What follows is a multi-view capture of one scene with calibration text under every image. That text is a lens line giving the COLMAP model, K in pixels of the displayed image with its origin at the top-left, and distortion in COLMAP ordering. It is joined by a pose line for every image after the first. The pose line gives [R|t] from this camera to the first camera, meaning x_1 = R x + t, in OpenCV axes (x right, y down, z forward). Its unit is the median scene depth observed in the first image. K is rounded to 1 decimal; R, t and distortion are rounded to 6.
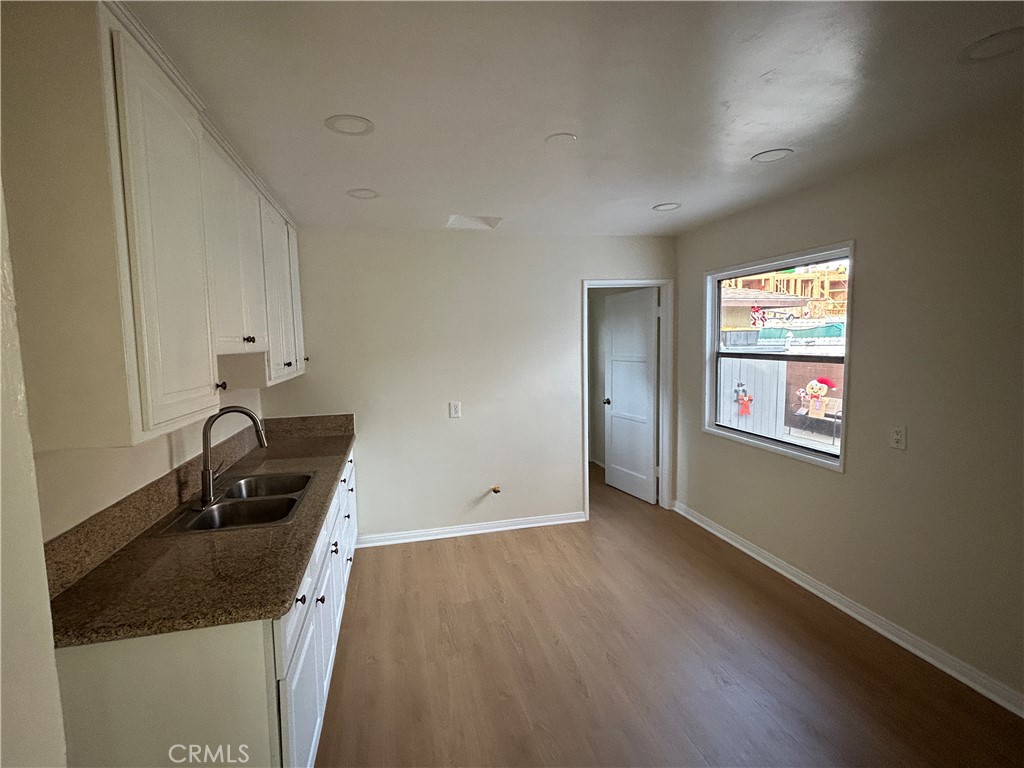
lens RADIAL K [[479.6, 0, 508.1], [0, 479.6, 379.3], [0, 0, 1]] dist [0.003643, 0.000899]
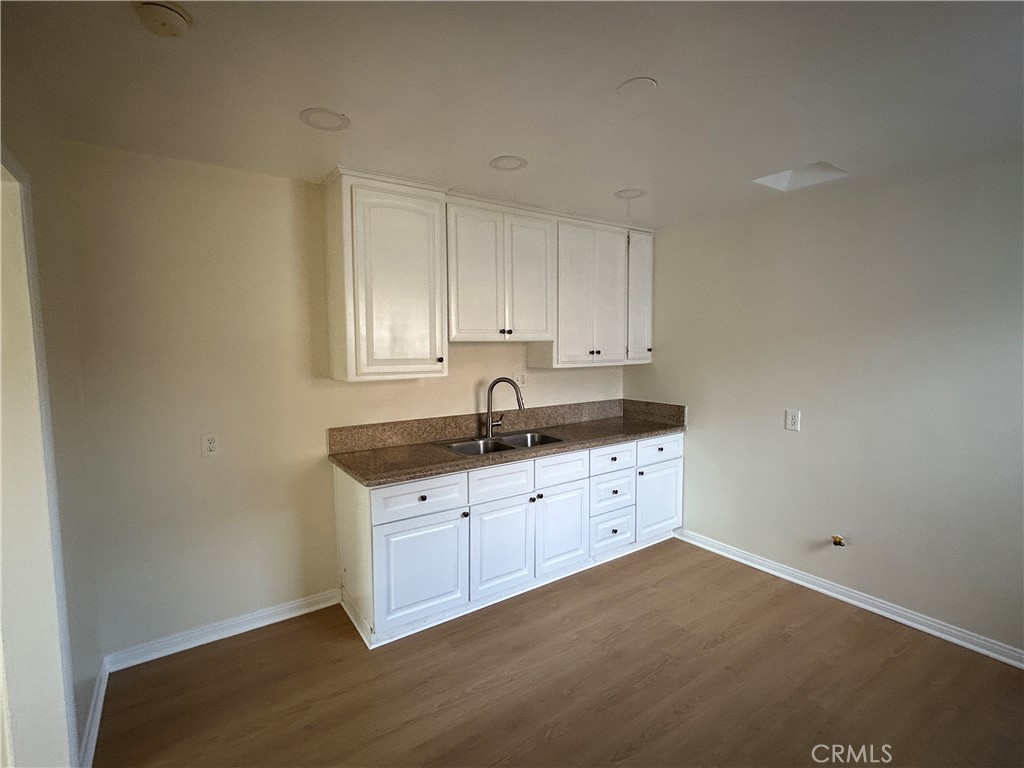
lens RADIAL K [[478.6, 0, 513.0], [0, 478.6, 386.3], [0, 0, 1]] dist [0.000376, 0.000204]
pose [[0.372753, 0.102857, -0.922212, 0.518291], [-0.074423, 0.993950, 0.080776, -0.025387], [0.924941, 0.038524, 0.378153, 0.326308]]
